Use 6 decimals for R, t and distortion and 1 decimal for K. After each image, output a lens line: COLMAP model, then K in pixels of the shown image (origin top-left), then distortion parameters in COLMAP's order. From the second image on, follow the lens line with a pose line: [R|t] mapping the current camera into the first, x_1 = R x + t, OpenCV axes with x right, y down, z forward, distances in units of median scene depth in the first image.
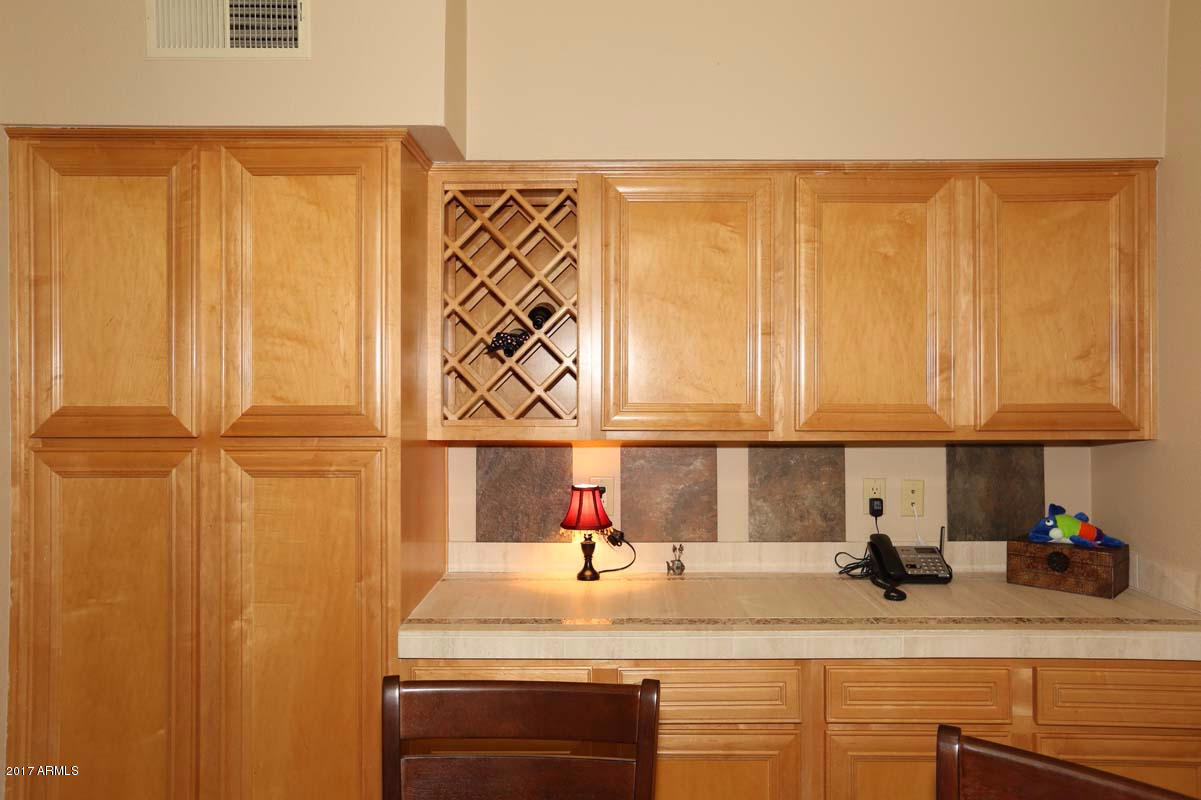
lens RADIAL K [[829.5, 0, 599.7], [0, 829.5, 397.8], [0, 0, 1]] dist [0.003526, 0.002769]
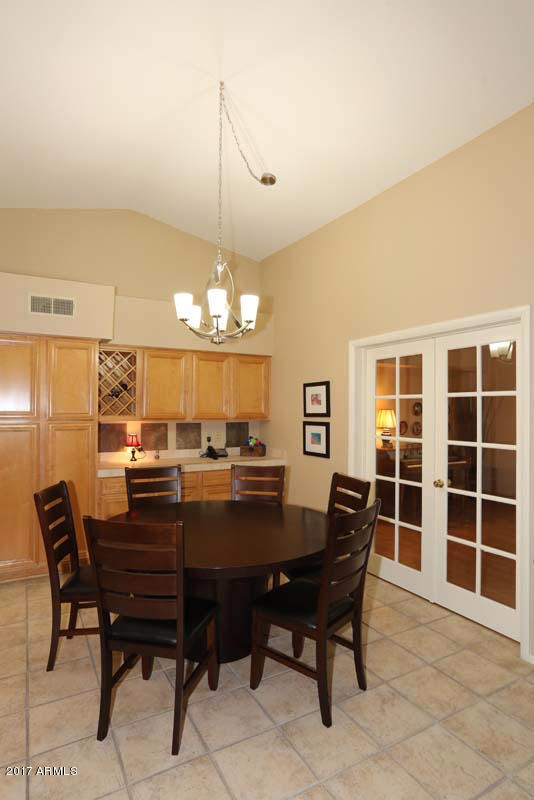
lens RADIAL K [[444.0, 0, 265.0], [0, 444.0, 404.5], [0, 0, 1]] dist [-0.031162, 0.021711]
pose [[0.868936, 0.012163, 0.494775, -0.478518], [-0.007934, 0.999912, -0.010646, -0.006020], [-0.494860, 0.005325, 0.868956, -0.943153]]
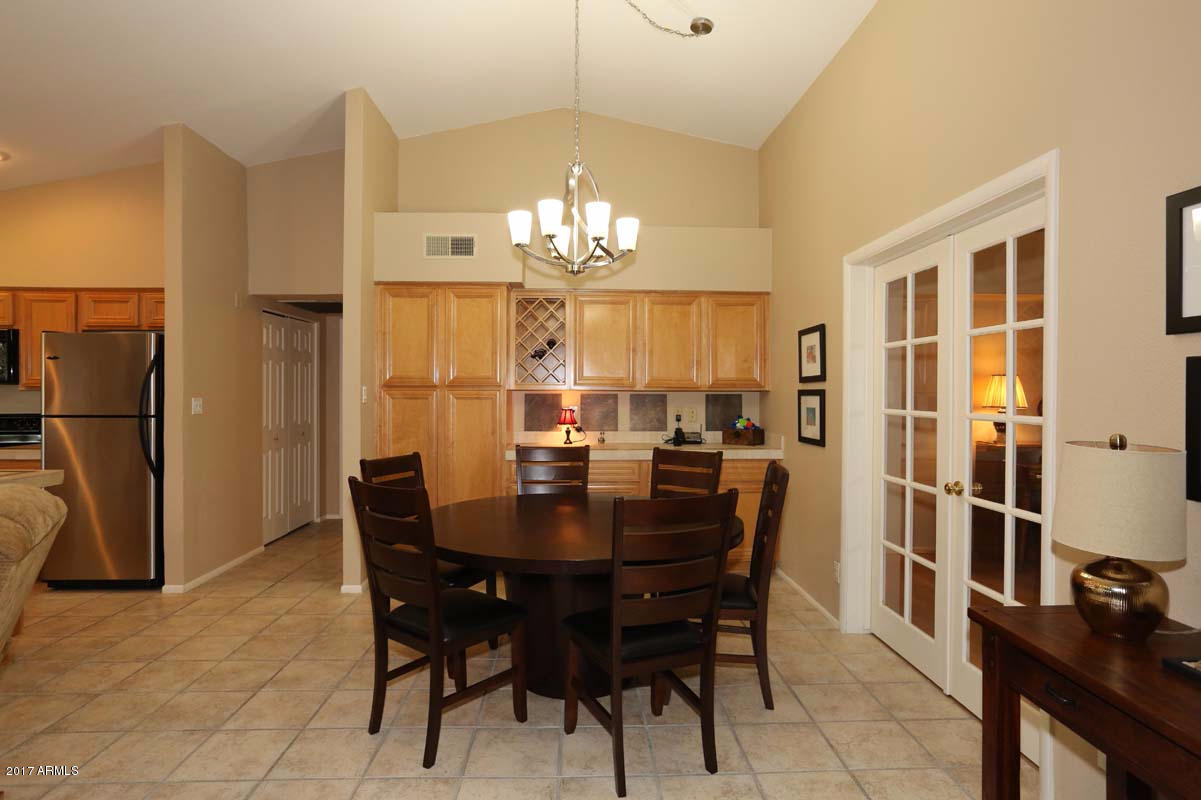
lens RADIAL K [[666.5, 0, 594.6], [0, 666.5, 392.8], [0, 0, 1]] dist [-0.031162, 0.021711]
pose [[0.999117, 0.005732, 0.041622, -0.018925], [-0.005905, 0.999974, 0.004031, 0.049258], [-0.041598, -0.004273, 0.999125, -1.165845]]
